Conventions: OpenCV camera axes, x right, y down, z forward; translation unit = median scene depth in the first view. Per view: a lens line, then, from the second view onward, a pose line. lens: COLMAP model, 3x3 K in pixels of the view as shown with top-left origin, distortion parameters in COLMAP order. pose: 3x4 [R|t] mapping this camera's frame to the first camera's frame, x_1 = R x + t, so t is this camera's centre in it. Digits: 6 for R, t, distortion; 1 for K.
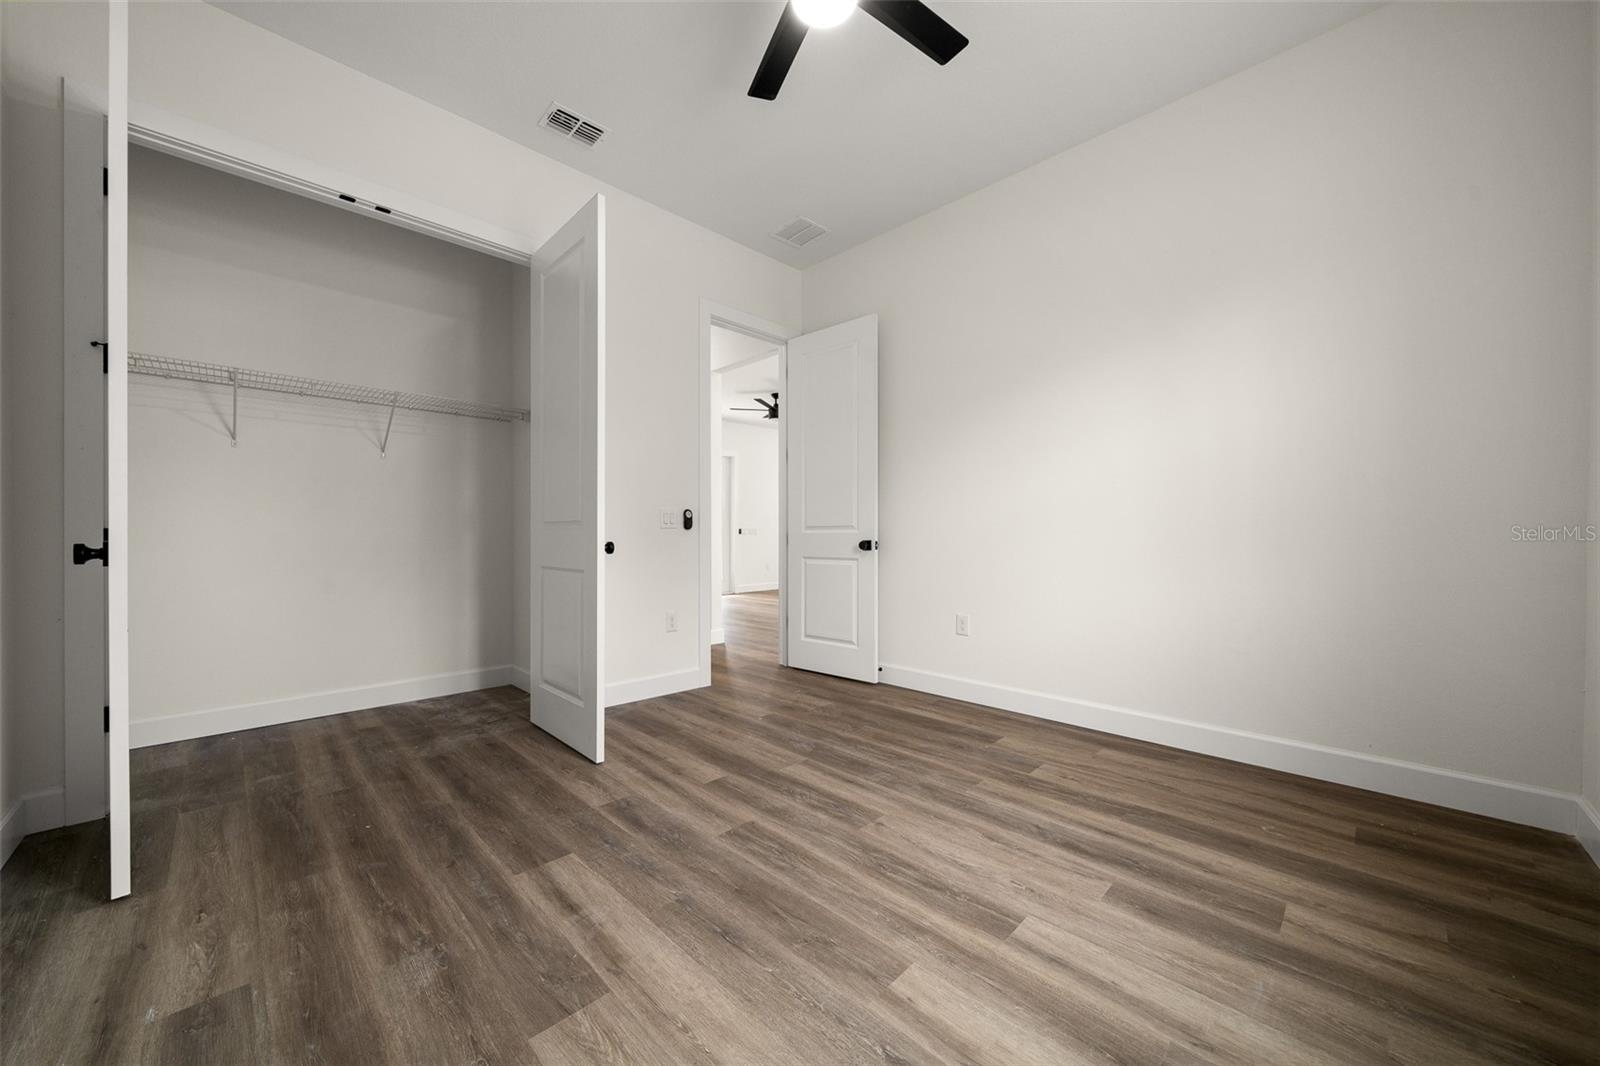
lens RADIAL K [[564.6, 0, 793.8], [0, 564.6, 539.1], [0, 0, 1]] dist [0.000790, -0.000103]
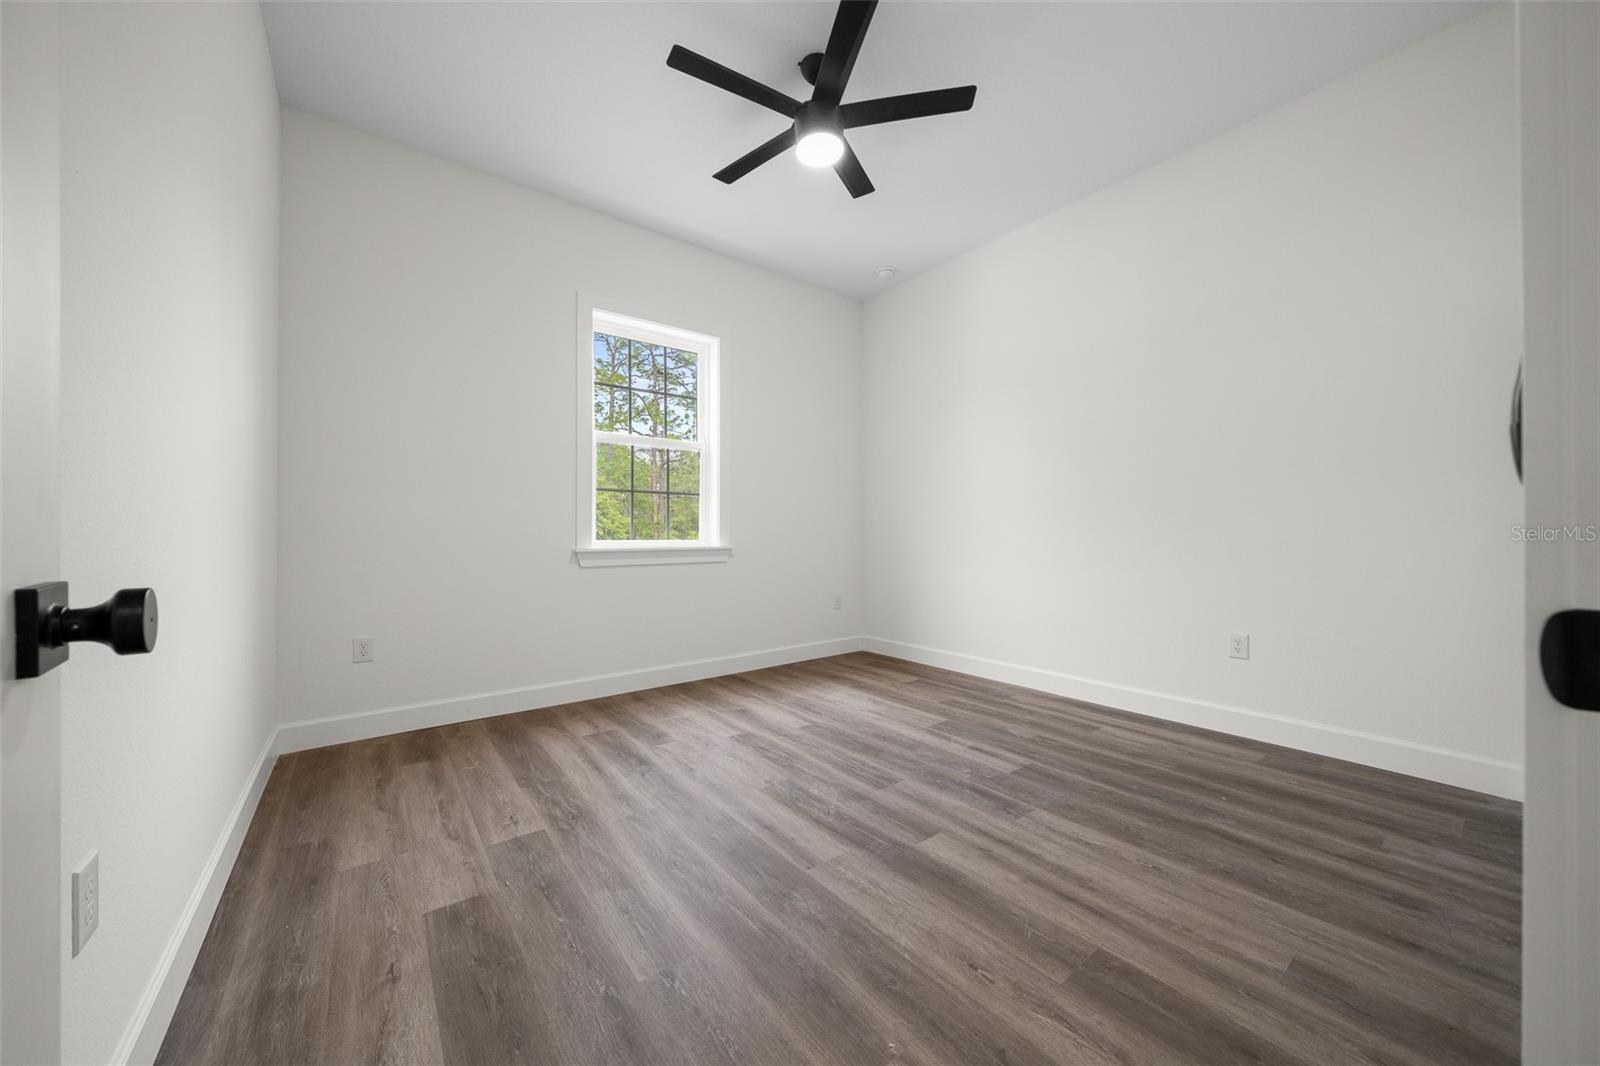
lens RADIAL K [[564.6, 0, 793.8], [0, 564.6, 539.1], [0, 0, 1]] dist [0.000790, -0.000103]
pose [[-0.987868, 0.000663, 0.155297, -0.083867], [0.002601, 0.999921, 0.012276, -0.018293], [-0.155276, 0.012531, -0.987792, 2.134461]]
